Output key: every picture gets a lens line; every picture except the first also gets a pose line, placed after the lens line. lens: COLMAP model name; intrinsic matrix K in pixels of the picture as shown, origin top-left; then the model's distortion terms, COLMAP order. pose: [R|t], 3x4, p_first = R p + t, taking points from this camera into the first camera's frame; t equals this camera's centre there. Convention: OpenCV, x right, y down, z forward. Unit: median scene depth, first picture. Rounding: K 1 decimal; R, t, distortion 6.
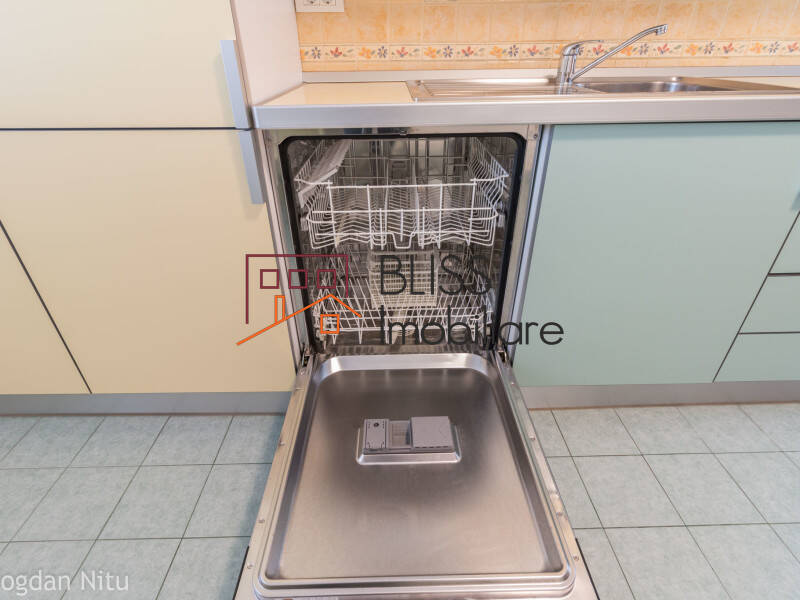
lens RADIAL K [[412.1, 0, 400.0], [0, 412.1, 300.0], [0, 0, 1]] dist [-0.001750, -0.000935]
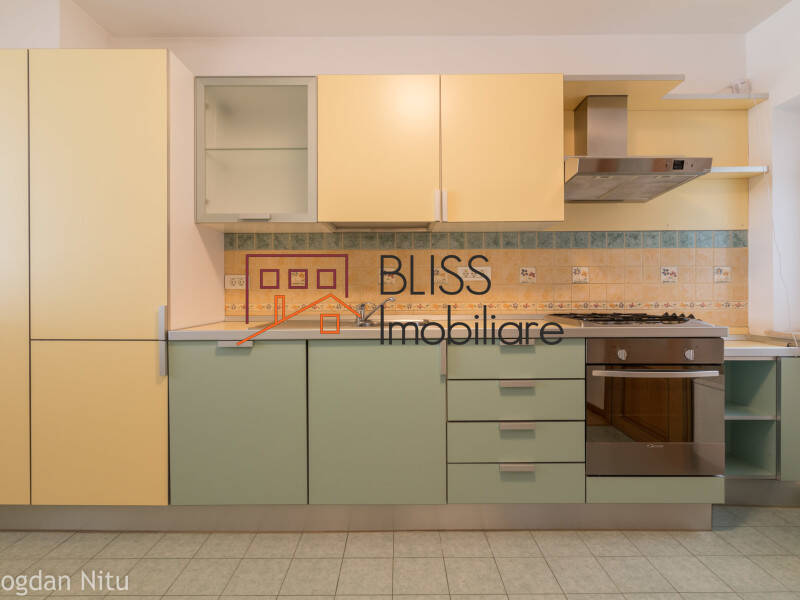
lens RADIAL K [[412.1, 0, 400.0], [0, 412.1, 300.0], [0, 0, 1]] dist [-0.001750, -0.000935]
pose [[0.999861, 0.010618, -0.012857, 0.607827], [-0.015718, 0.857585, -0.514102, 0.336630], [0.005567, 0.514233, 0.857633, -0.643274]]
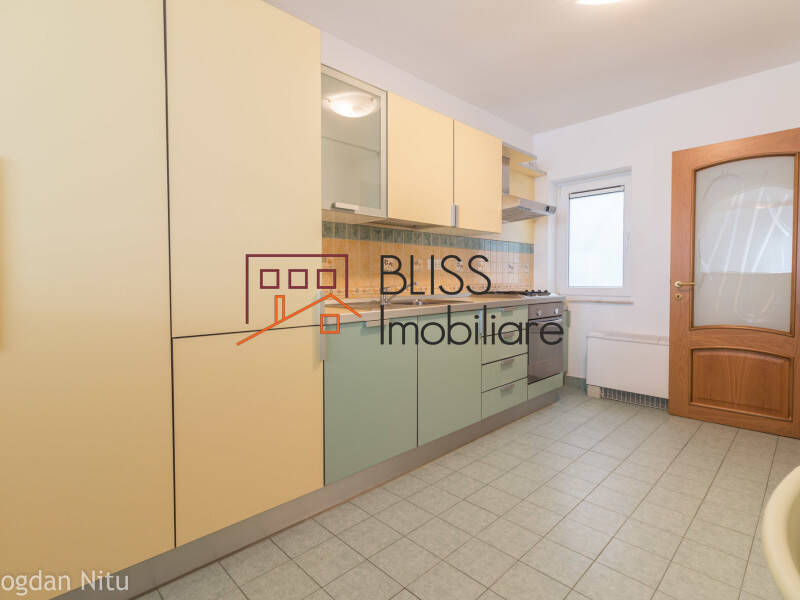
lens RADIAL K [[415.7, 0, 400.5], [0, 415.7, 290.1], [0, 0, 1]] dist [-0.003354, -0.000627]
pose [[0.719532, -0.006963, 0.694425, -1.098811], [0.354470, 0.863561, -0.358627, 0.245515], [-0.597181, 0.504197, 0.623828, -0.484783]]
